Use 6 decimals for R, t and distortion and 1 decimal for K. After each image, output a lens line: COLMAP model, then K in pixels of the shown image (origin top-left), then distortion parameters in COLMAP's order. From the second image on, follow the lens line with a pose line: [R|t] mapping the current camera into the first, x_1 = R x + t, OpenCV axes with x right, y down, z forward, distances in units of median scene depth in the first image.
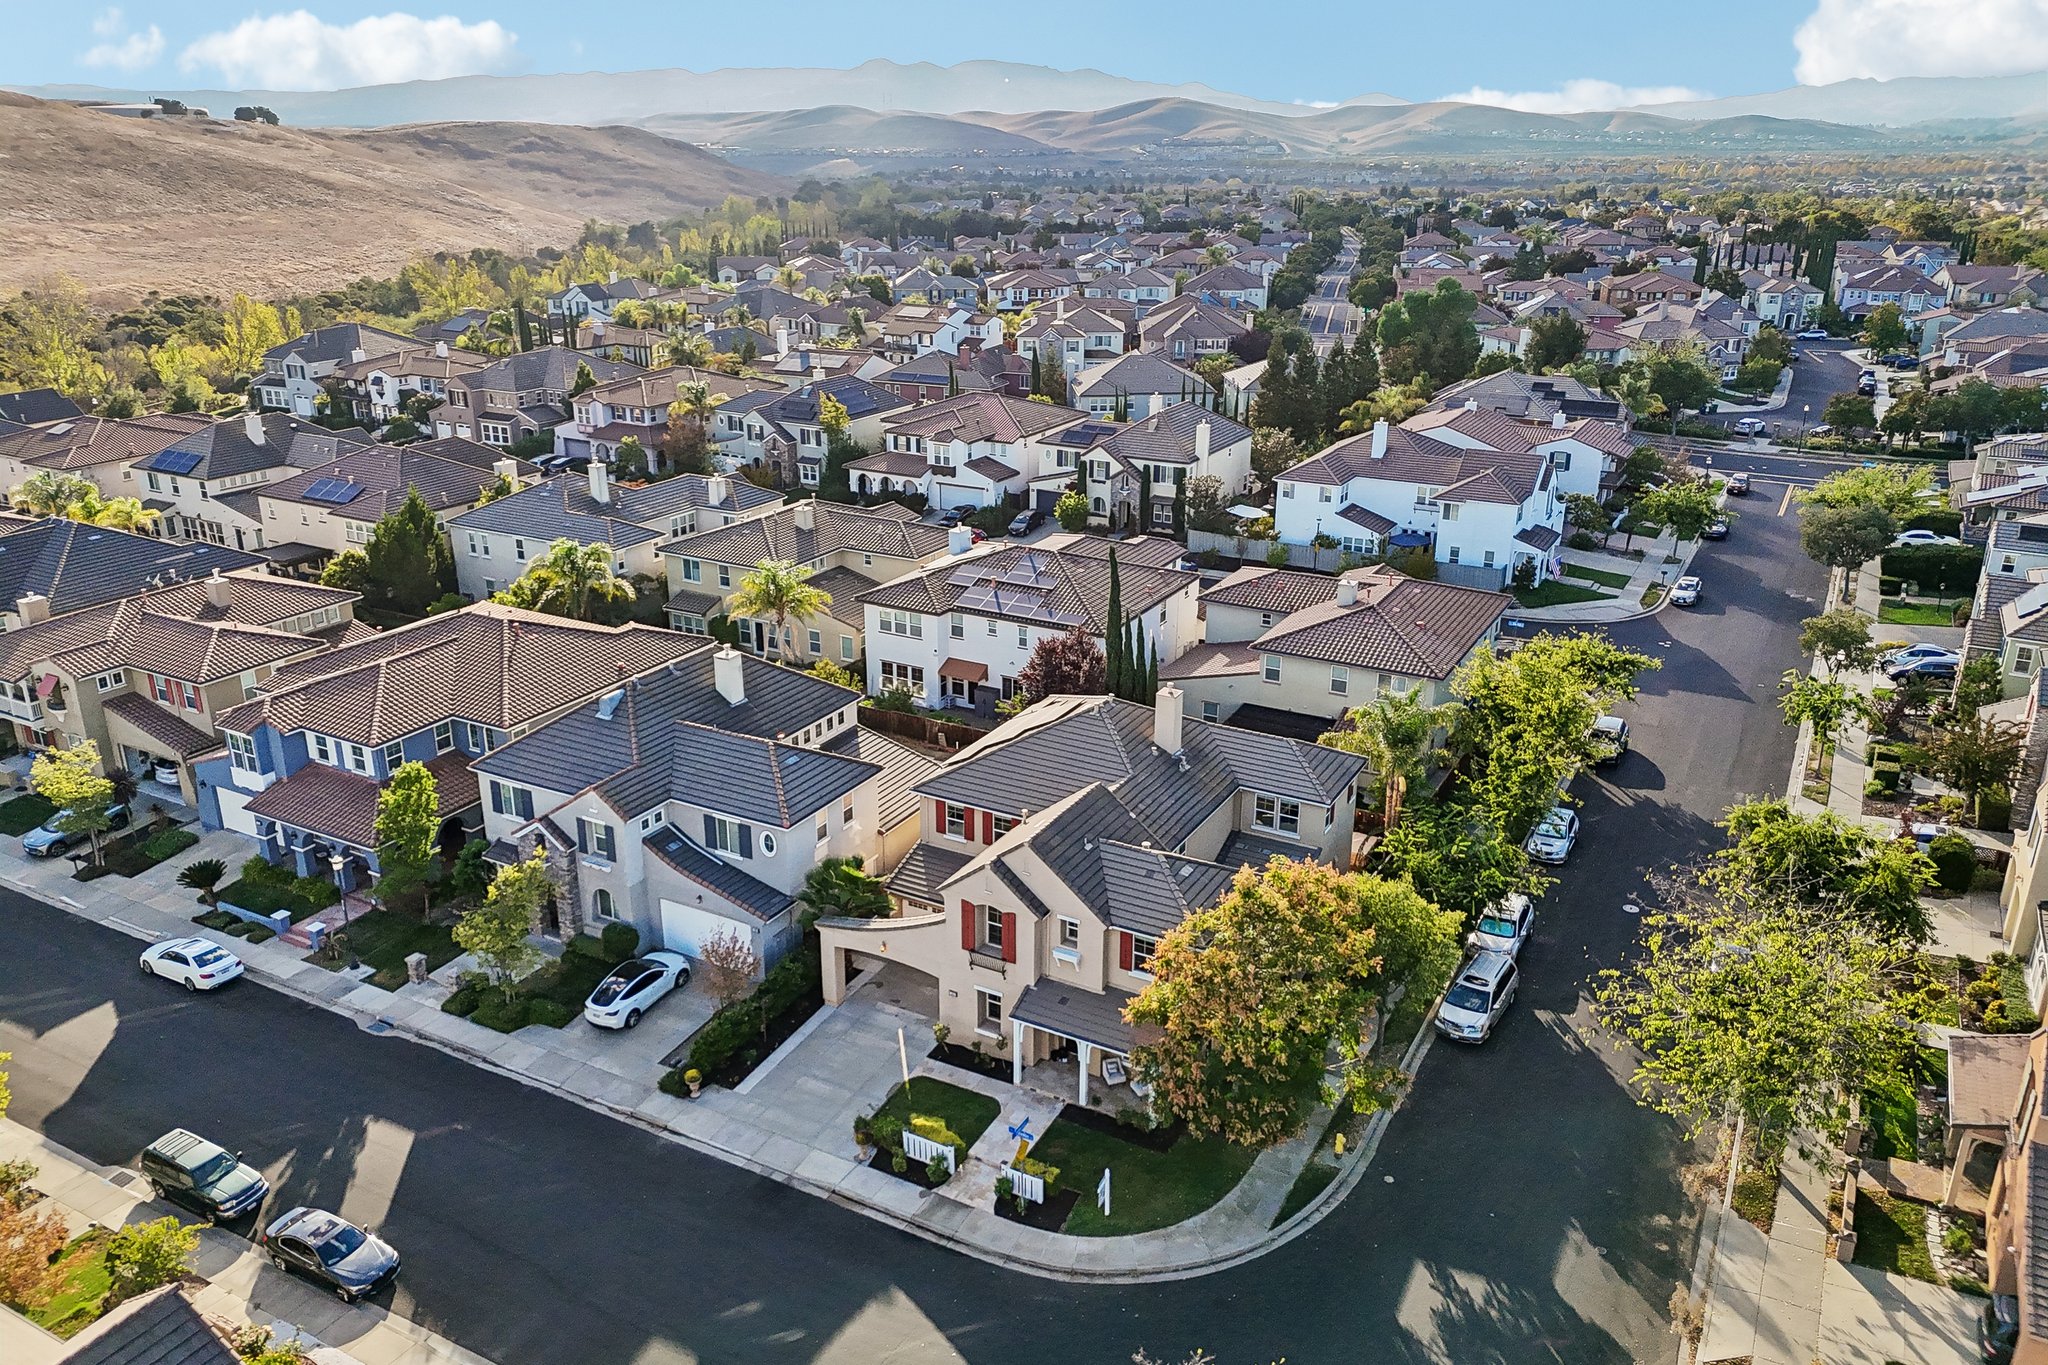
lens RADIAL K [[1493.4, 0, 1024.0], [0, 1493.4, 682.5], [0, 0, 1]] dist [0.097769, -0.116791]
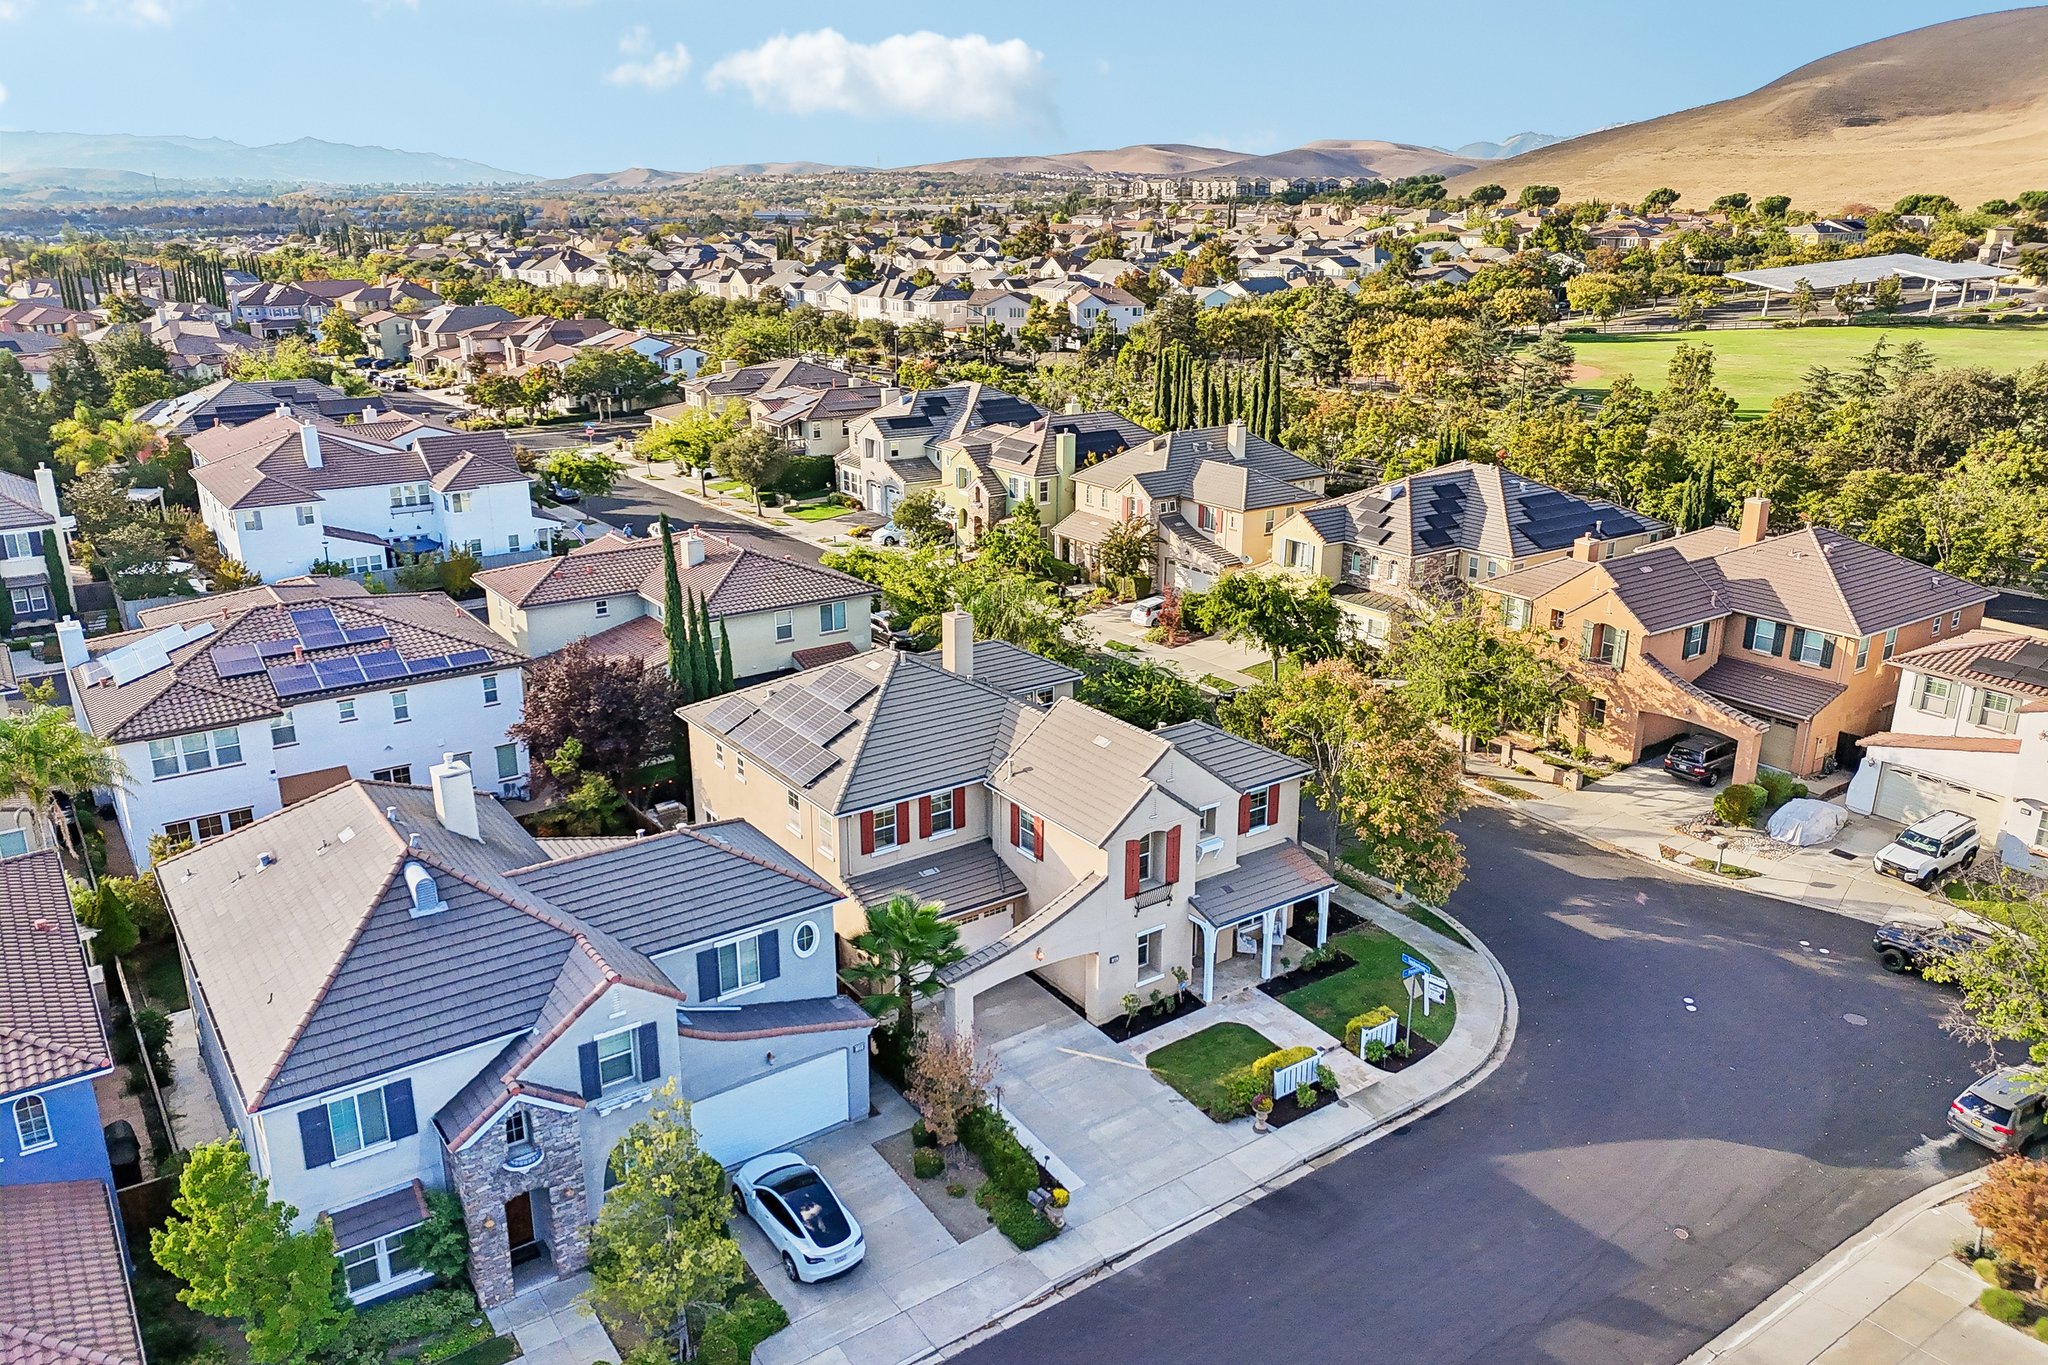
lens RADIAL K [[1493.4, 0, 1024.0], [0, 1493.4, 682.5], [0, 0, 1]] dist [0.097769, -0.116791]
pose [[0.433170, -0.281346, 0.856276, -0.796619], [0.309825, 0.938619, 0.151668, -0.094639], [-0.846388, 0.199597, 0.493750, 0.605045]]
